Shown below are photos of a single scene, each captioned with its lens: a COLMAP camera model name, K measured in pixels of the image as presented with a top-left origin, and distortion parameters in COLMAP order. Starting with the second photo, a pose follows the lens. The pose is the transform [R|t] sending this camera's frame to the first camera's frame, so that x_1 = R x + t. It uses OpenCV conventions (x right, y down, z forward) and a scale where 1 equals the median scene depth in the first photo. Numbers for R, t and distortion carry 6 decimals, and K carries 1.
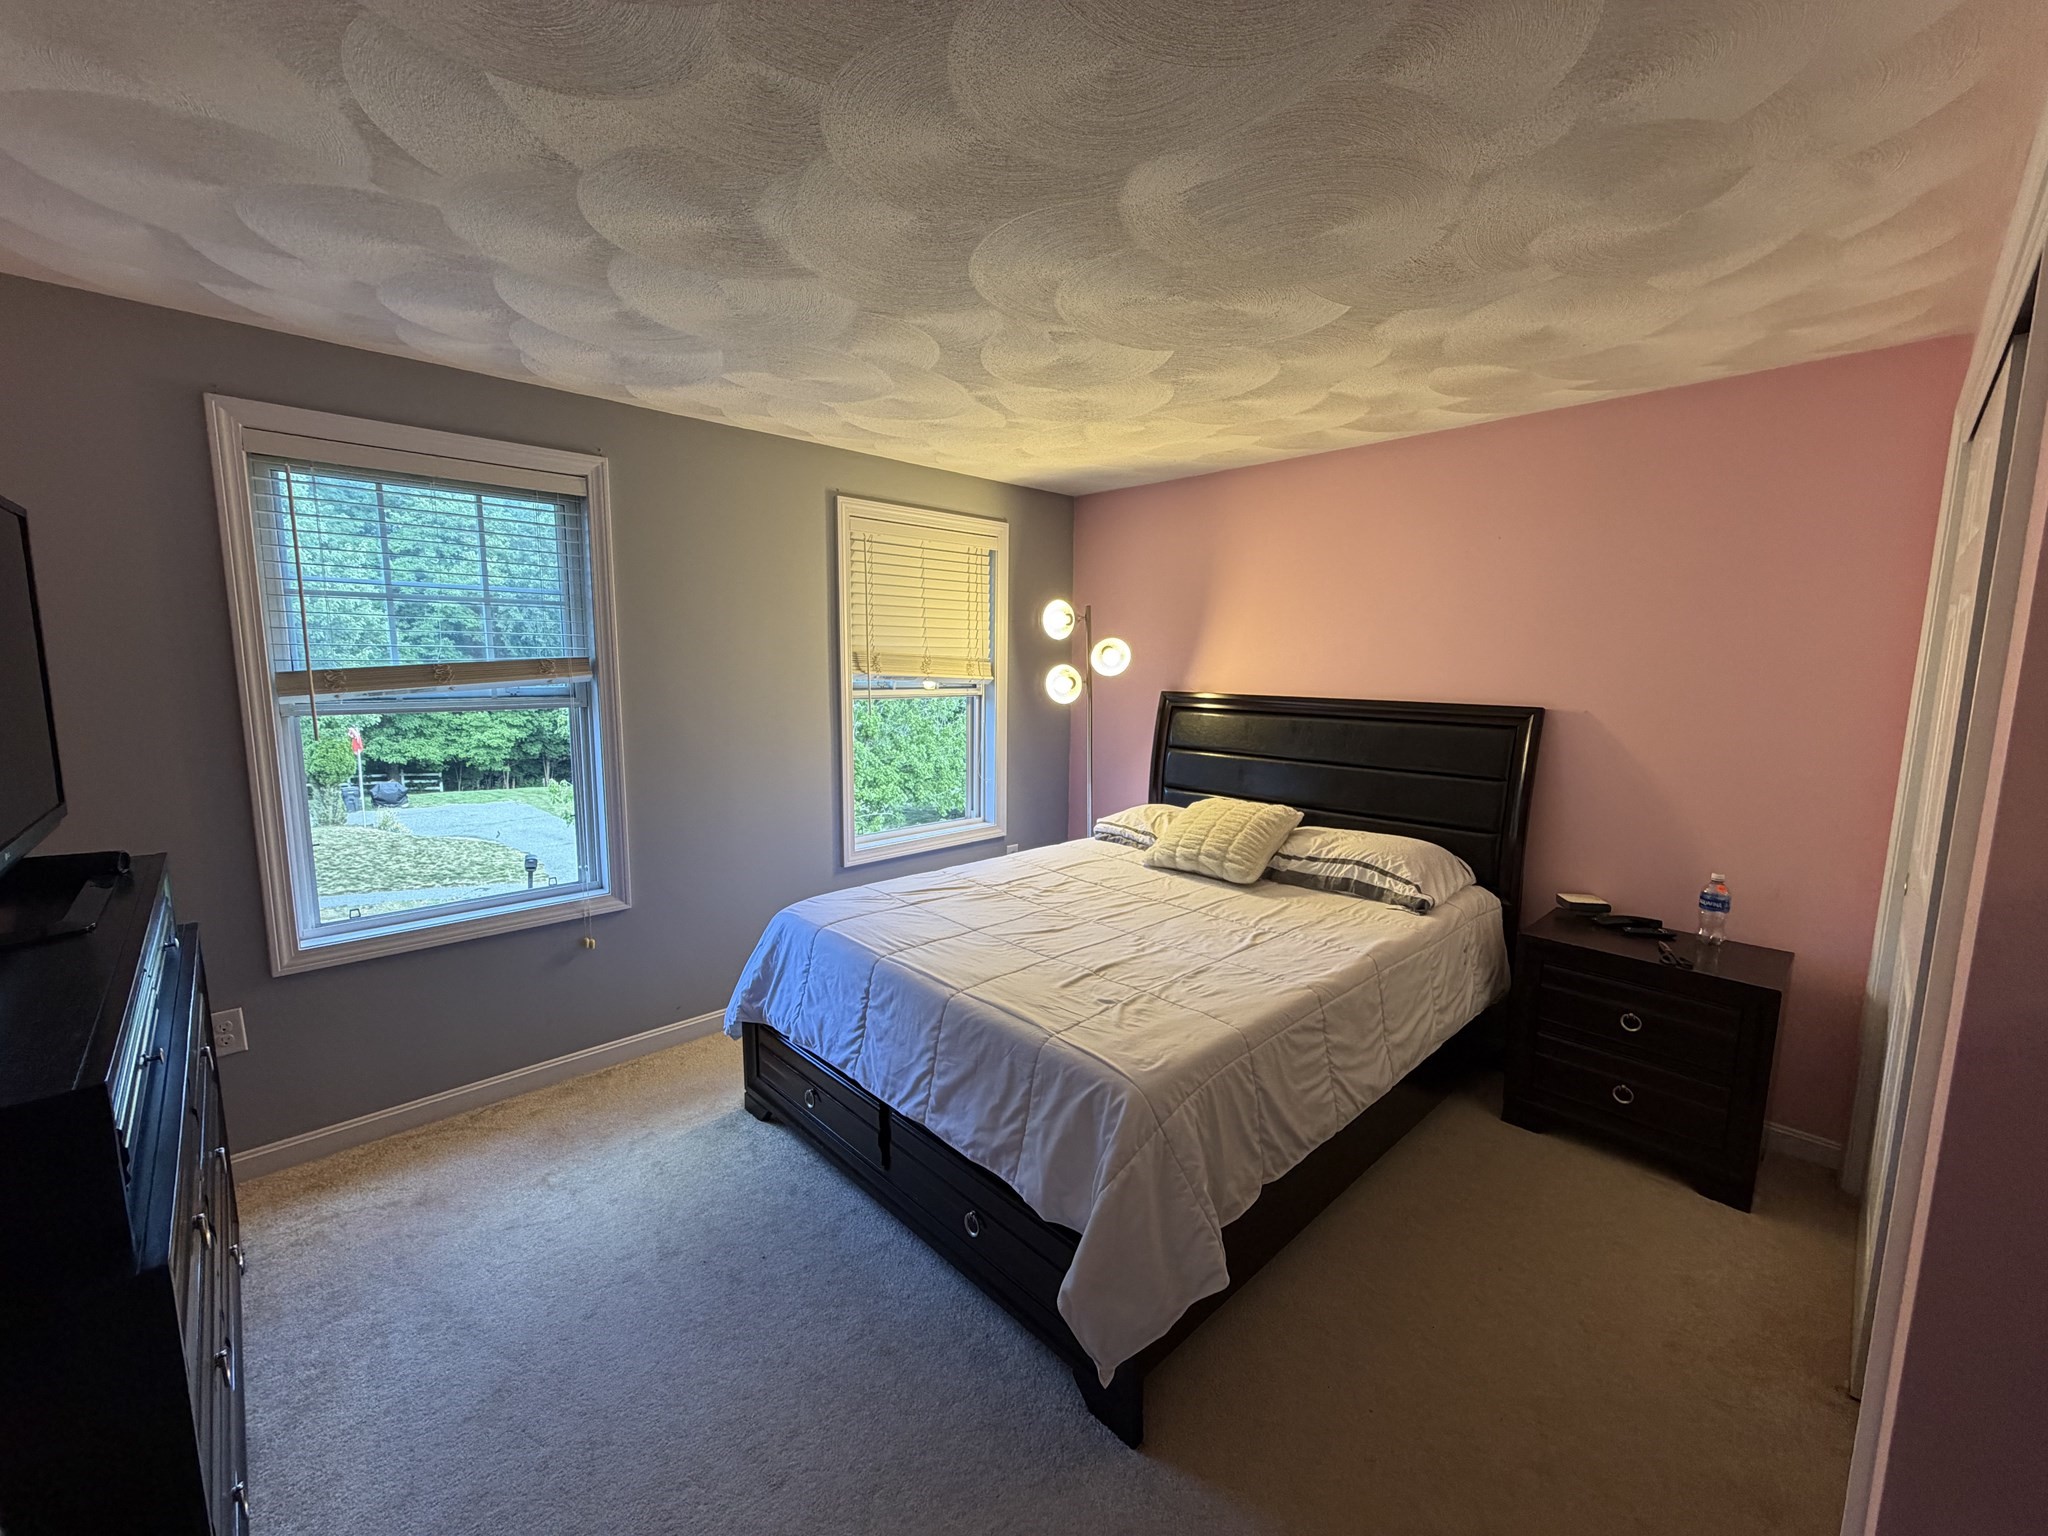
lens RADIAL K [[815.9, 0, 1020.3], [0, 815.9, 770.4], [0, 0, 1]] dist [0.000746, 0.000089]
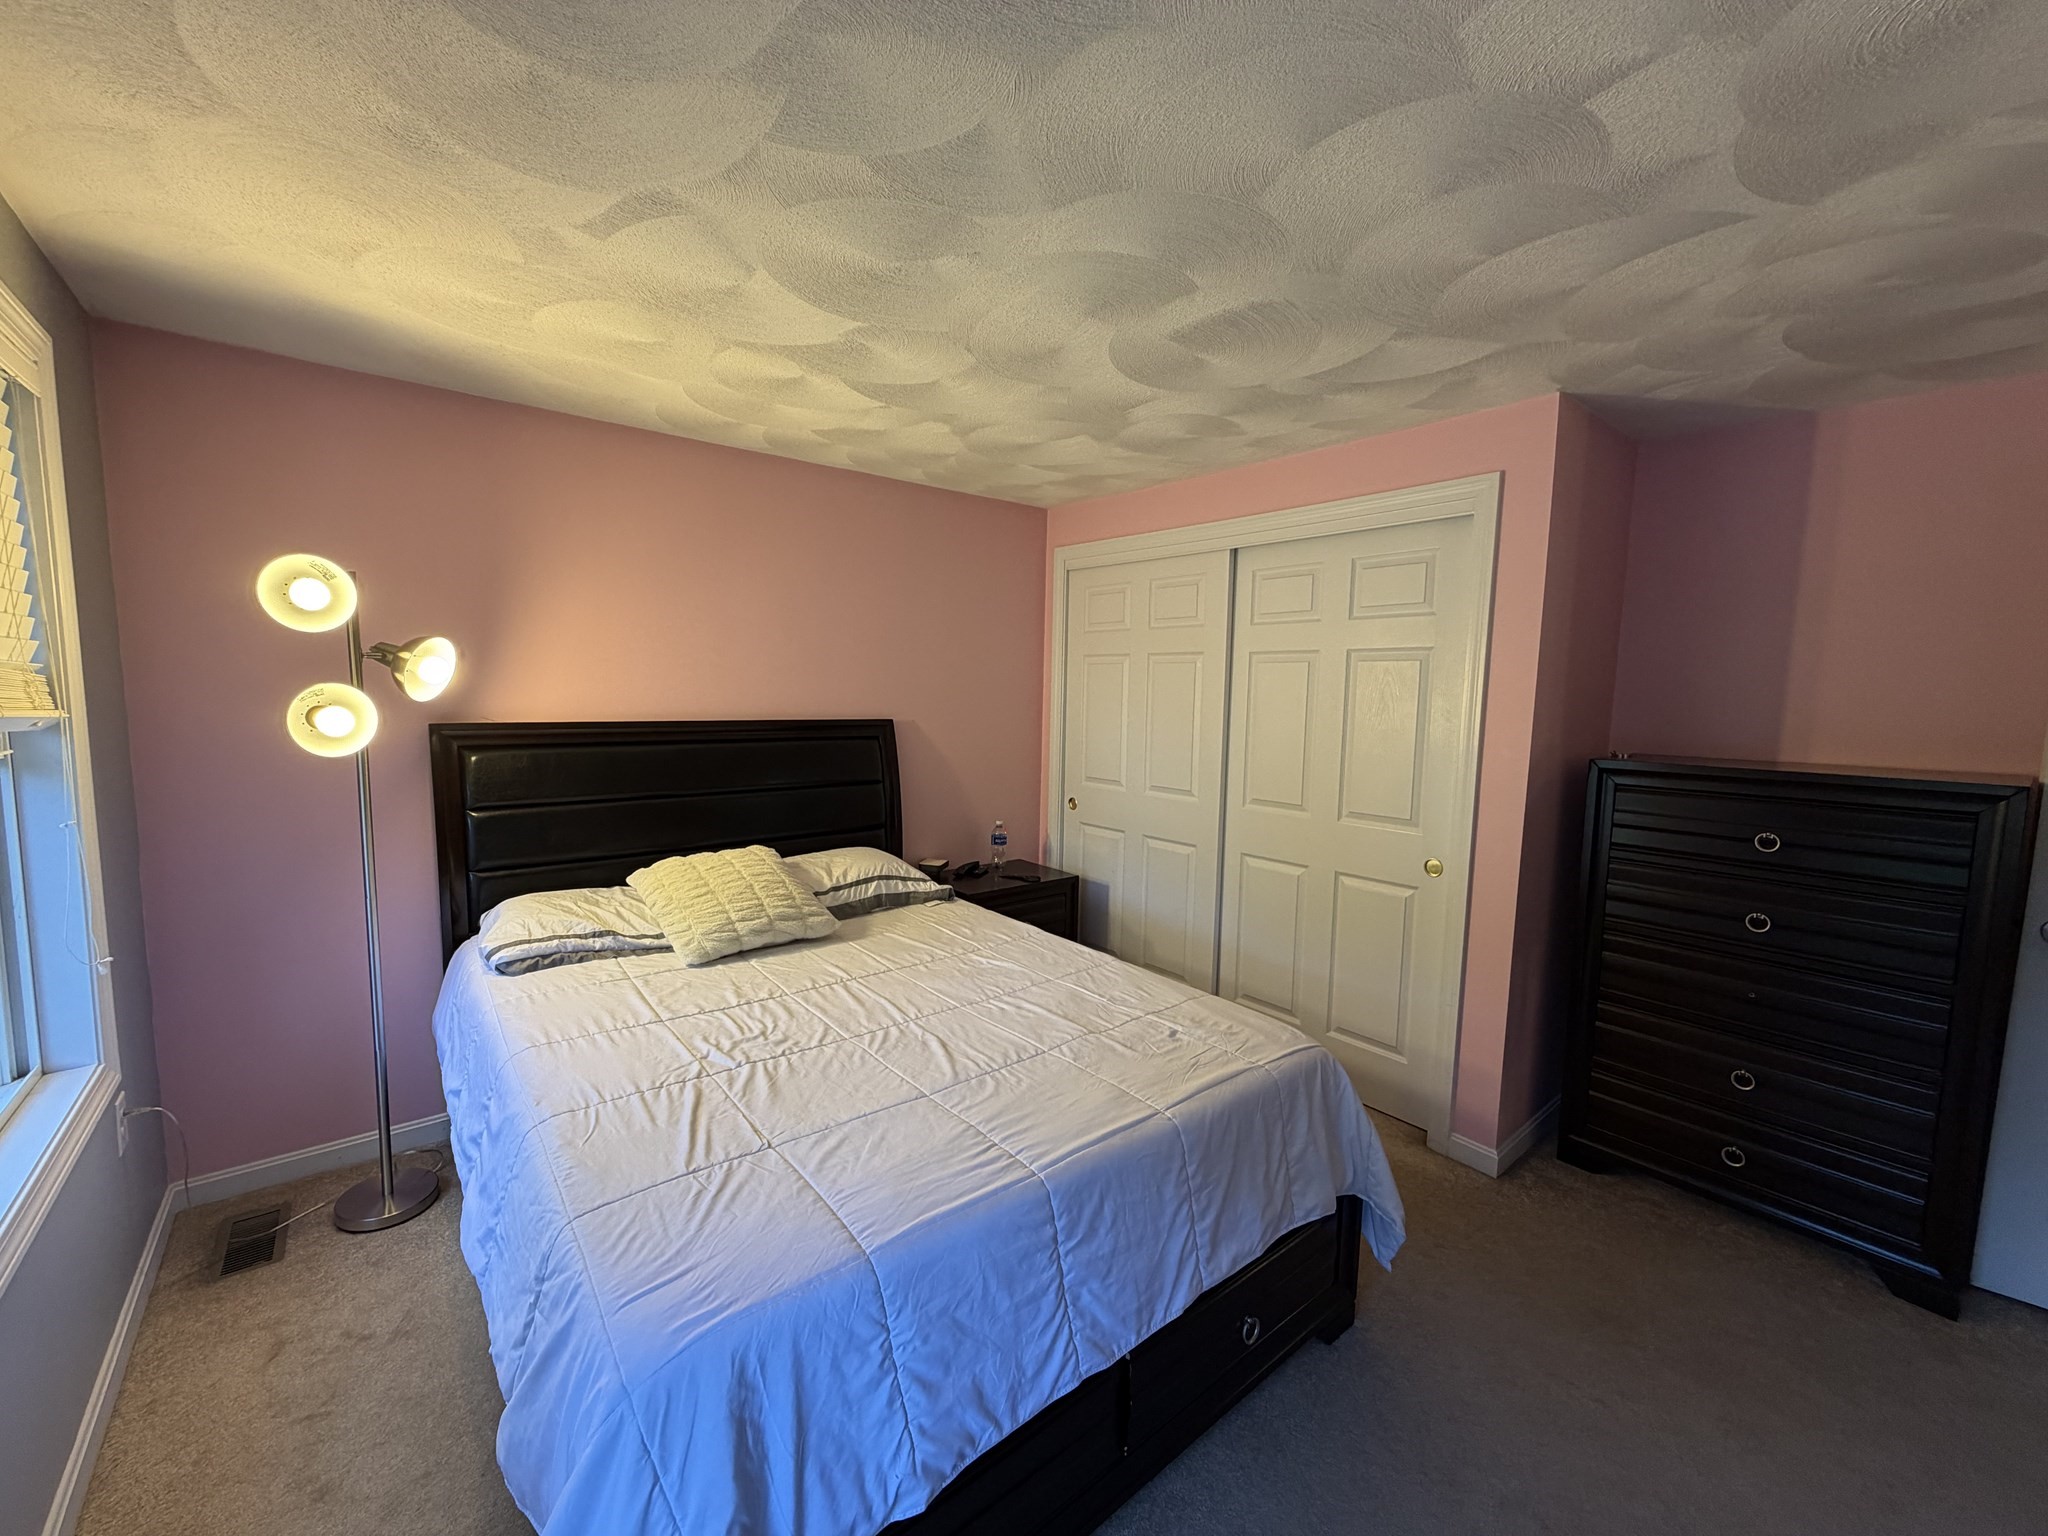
lens RADIAL K [[815.9, 0, 1020.8], [0, 815.9, 766.1], [0, 0, 1]] dist [0.000746, 0.000089]
pose [[0.075162, -0.106007, 0.991521, -0.581024], [0.112384, 0.988899, 0.097207, -0.106331], [-0.990818, 0.104125, 0.086241, 0.719962]]
